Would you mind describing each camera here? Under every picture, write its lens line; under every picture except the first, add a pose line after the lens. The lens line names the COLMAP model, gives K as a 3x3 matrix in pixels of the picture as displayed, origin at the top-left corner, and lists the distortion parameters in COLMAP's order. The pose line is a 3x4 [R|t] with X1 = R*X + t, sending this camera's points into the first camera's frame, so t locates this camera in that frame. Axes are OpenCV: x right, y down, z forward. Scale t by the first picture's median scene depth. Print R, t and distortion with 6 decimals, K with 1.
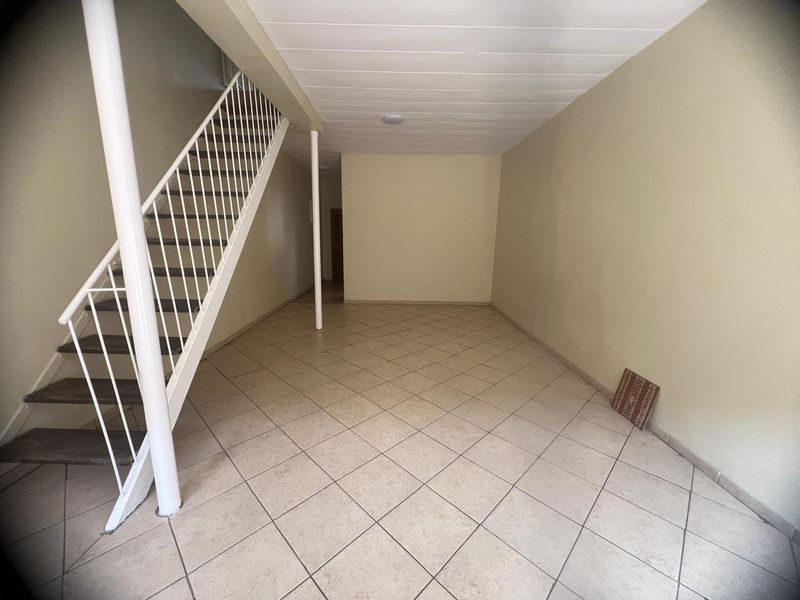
lens RADIAL K [[320.4, 0, 400.0], [0, 320.4, 300.0], [0, 0, 1]] dist [-0.001852, 0.000323]
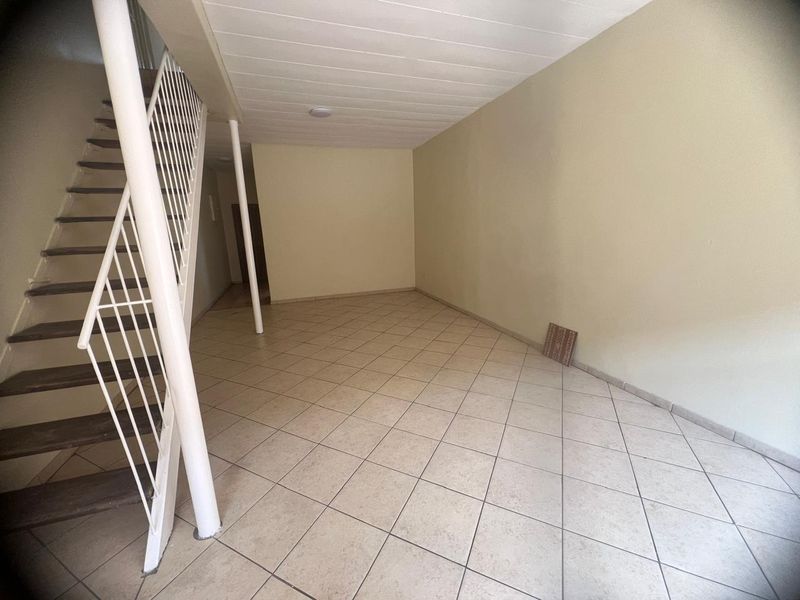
lens RADIAL K [[320.4, 0, 400.0], [0, 320.4, 300.0], [0, 0, 1]] dist [-0.001852, 0.000323]
pose [[0.945615, -0.117788, 0.303214, -0.247556], [0.110567, 0.993025, 0.040937, 0.002124], [-0.305921, -0.005185, 0.952043, -0.040498]]
